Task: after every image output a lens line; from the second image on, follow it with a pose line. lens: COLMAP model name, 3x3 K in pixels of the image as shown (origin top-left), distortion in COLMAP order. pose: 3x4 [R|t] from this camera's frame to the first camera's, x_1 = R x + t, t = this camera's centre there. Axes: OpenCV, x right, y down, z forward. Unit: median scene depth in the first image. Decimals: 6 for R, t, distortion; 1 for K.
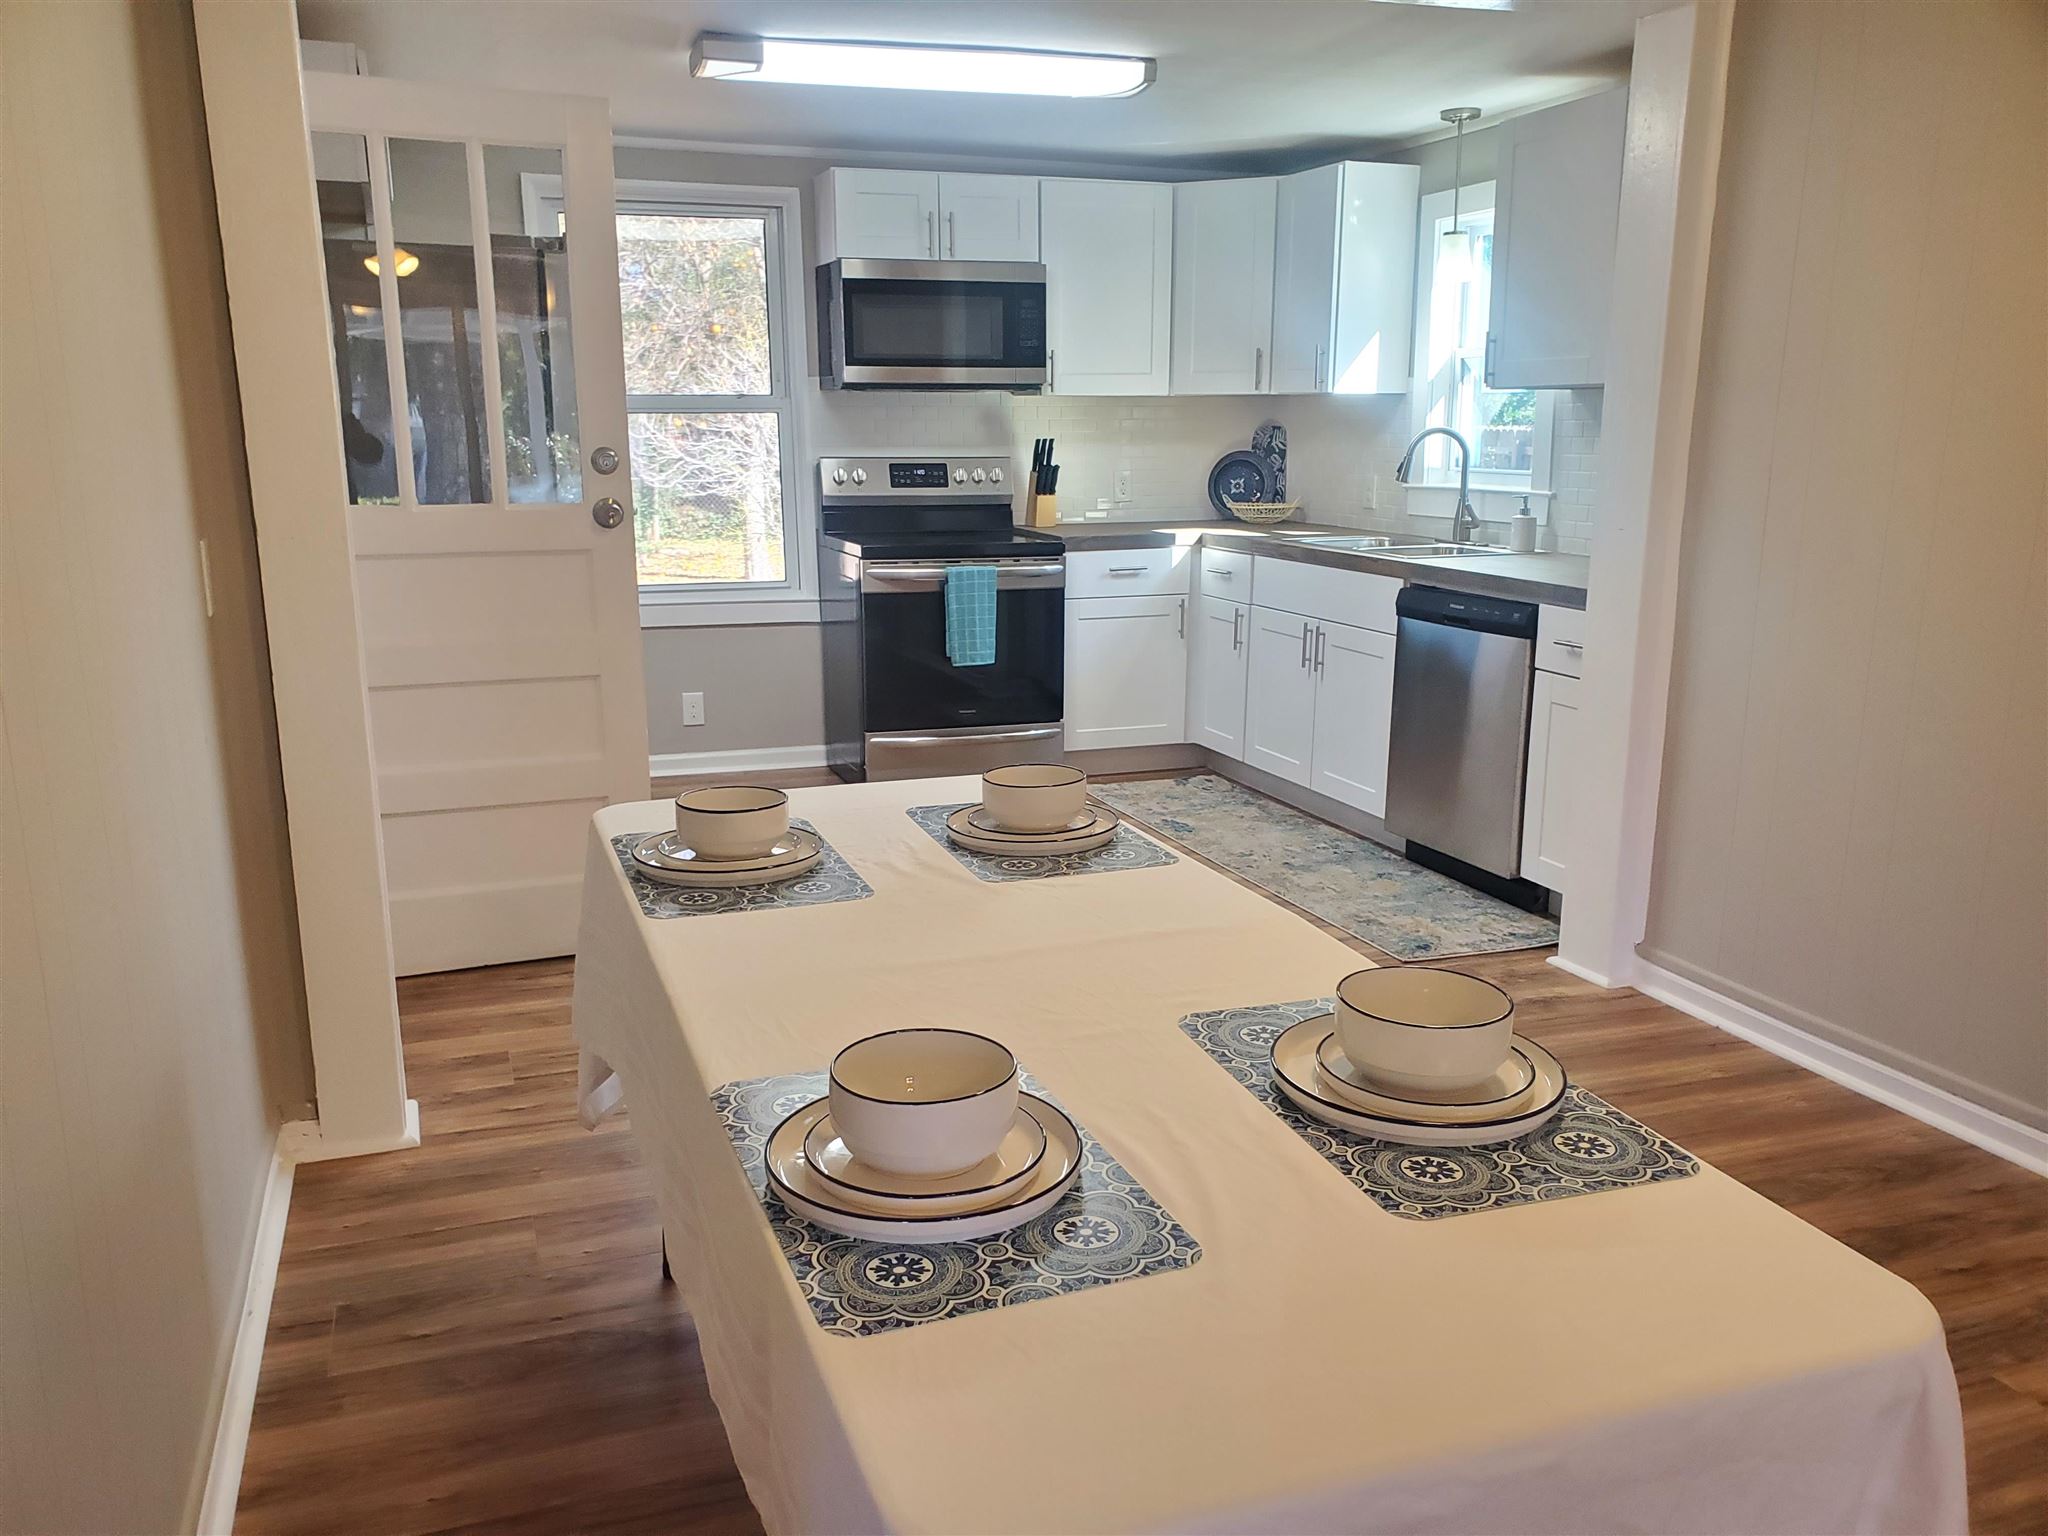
lens RADIAL K [[1648.3, 0, 972.9], [0, 1648.3, 808.7], [0, 0, 1]] dist [0.115023, -0.010514]
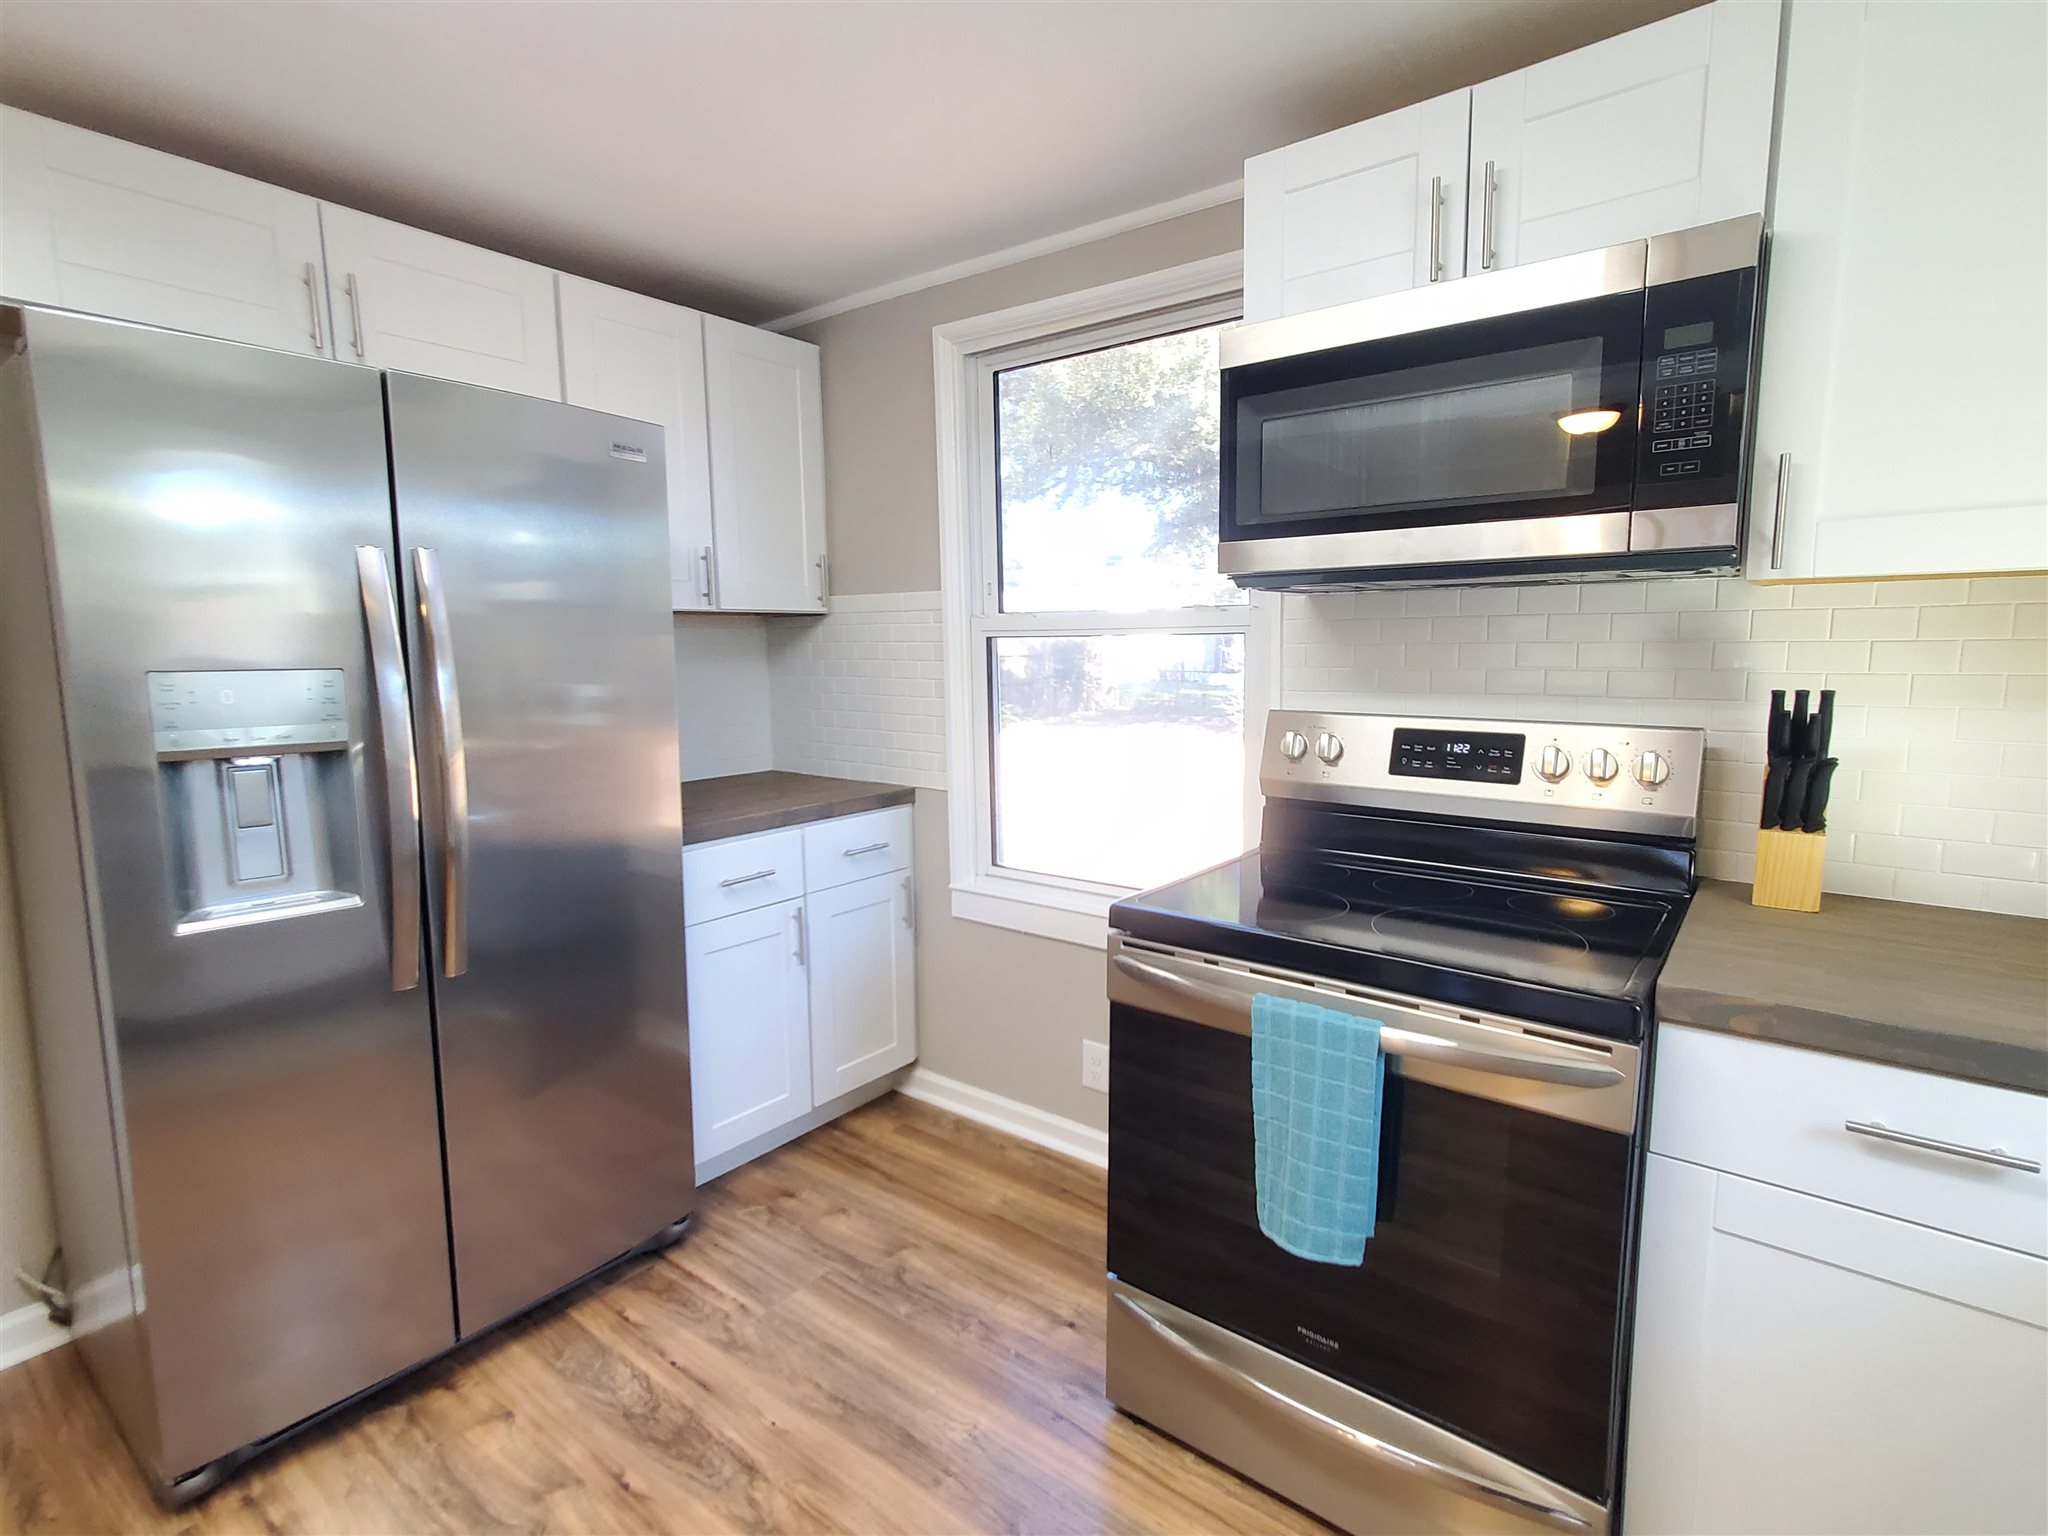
lens RADIAL K [[1015.9, 0, 1031.5], [0, 1015.9, 771.1], [0, 0, 1]] dist [0.020343, 0.000275]
pose [[0.561235, 0.108404, -0.820527, 0.147417], [-0.183651, 0.982982, 0.004251, -0.182252], [0.807024, 0.148305, 0.571592, 0.762623]]
